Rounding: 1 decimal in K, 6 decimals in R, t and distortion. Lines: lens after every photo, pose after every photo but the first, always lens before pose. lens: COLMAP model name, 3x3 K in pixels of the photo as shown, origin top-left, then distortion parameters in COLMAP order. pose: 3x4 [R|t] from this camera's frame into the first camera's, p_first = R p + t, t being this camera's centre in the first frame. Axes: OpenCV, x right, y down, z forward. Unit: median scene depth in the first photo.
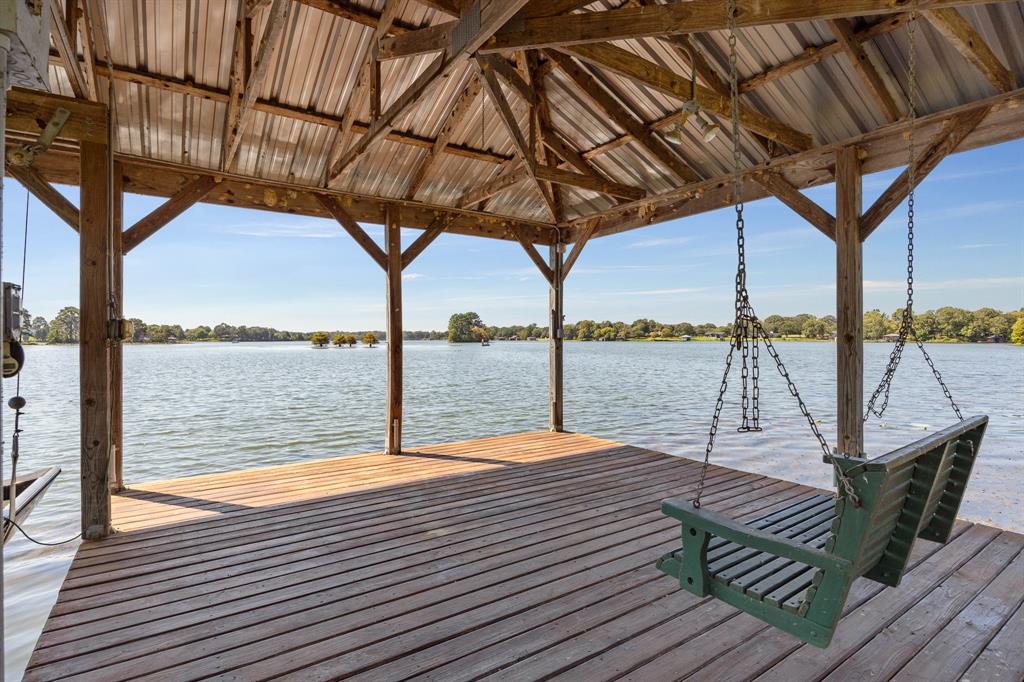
lens RADIAL K [[514.1, 0, 512.7], [0, 514.1, 338.4], [0, 0, 1]] dist [-0.000631, -0.000446]
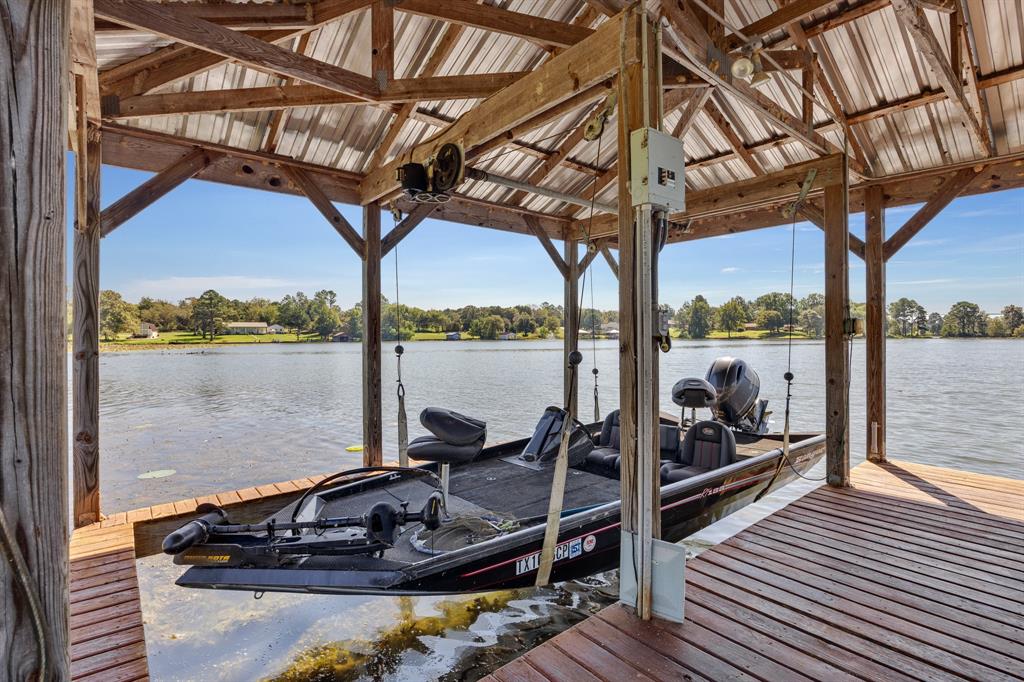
lens RADIAL K [[484.0, 0, 512.0], [0, 484.0, 341.0], [0, 0, 1]] dist [-0.001225, -0.000309]
pose [[0.099140, 0.016538, -0.994936, 0.319668], [0.001228, 0.999859, 0.016743, -0.002582], [0.995073, -0.002882, 0.099106, 0.051202]]
